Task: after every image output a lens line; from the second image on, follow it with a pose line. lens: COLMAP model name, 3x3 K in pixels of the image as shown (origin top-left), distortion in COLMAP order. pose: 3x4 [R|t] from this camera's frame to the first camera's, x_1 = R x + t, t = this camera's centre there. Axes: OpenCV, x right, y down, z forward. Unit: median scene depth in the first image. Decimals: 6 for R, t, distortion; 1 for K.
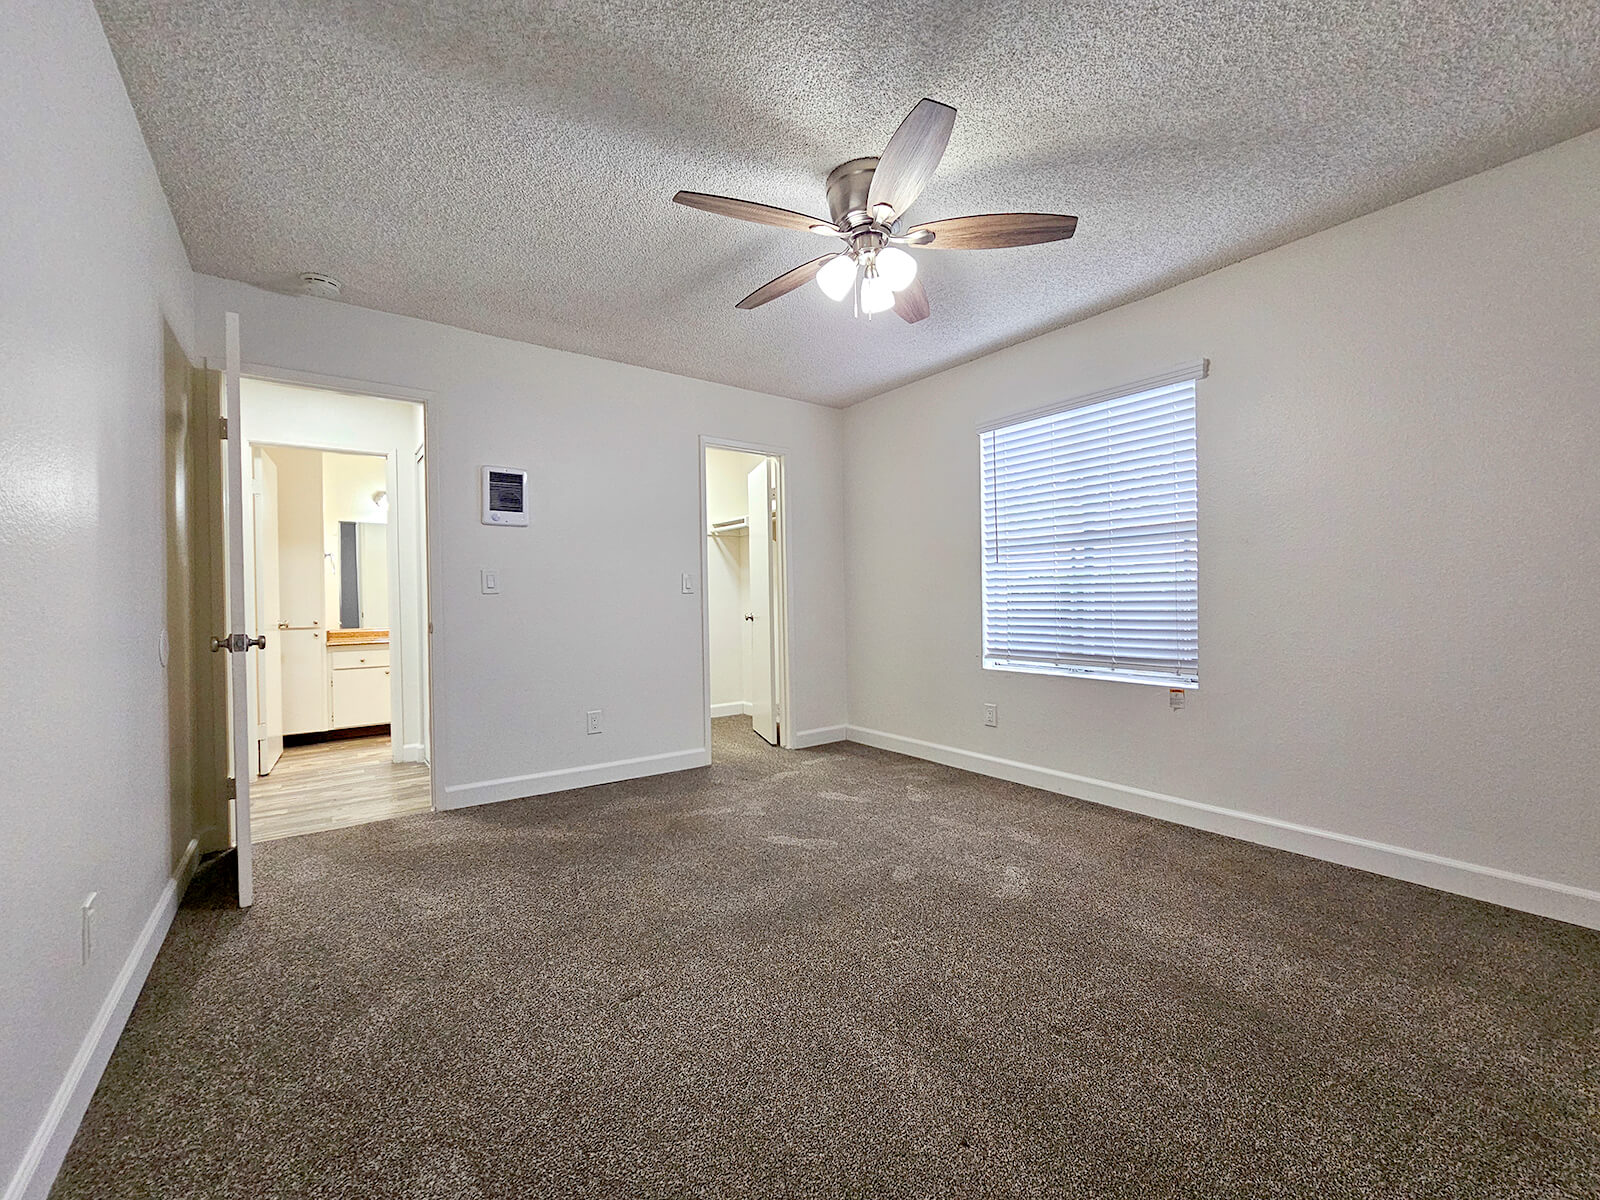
lens RADIAL K [[655.1, 0, 802.3], [0, 655.1, 596.0], [0, 0, 1]] dist [-0.003208, 0.000881]
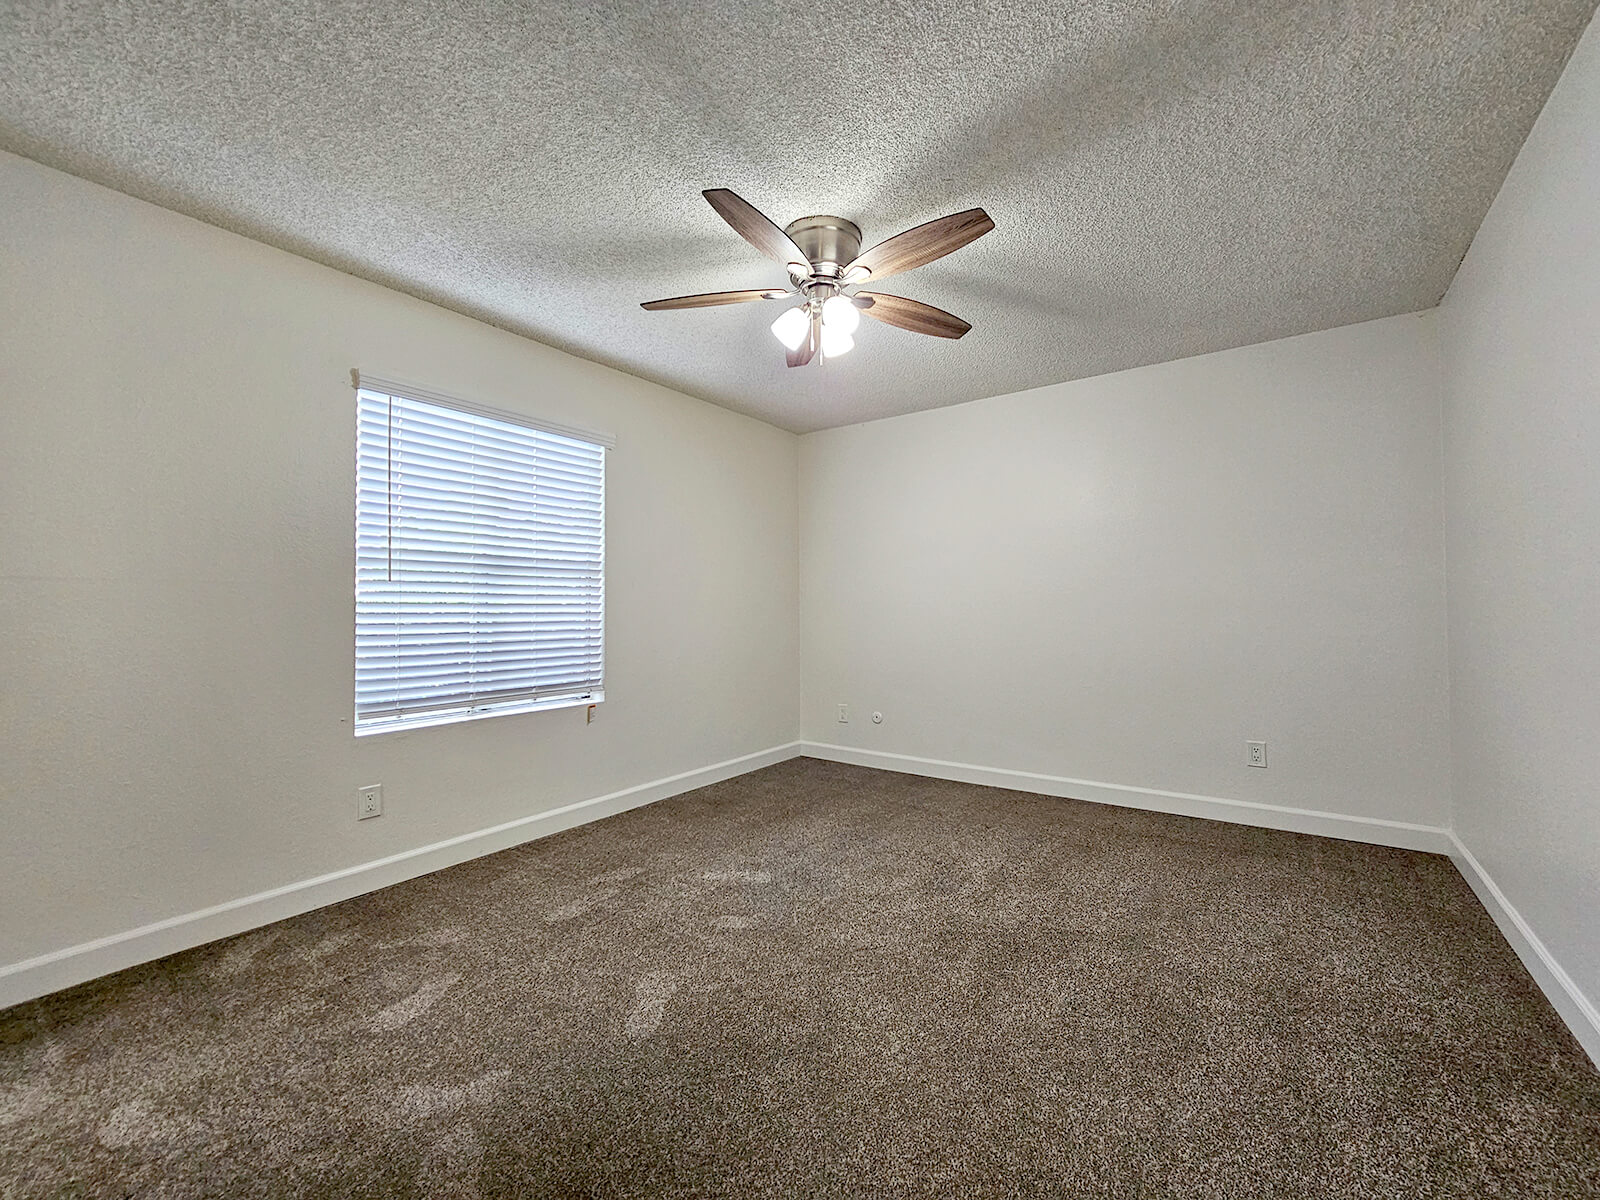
lens RADIAL K [[655.1, 0, 802.3], [0, 655.1, 596.0], [0, 0, 1]] dist [-0.003208, 0.000881]
pose [[-0.304597, 0.049837, 0.951177, -0.563253], [0.022191, 0.998730, -0.045222, 0.008759], [-0.952223, 0.007333, -0.305316, 0.865647]]
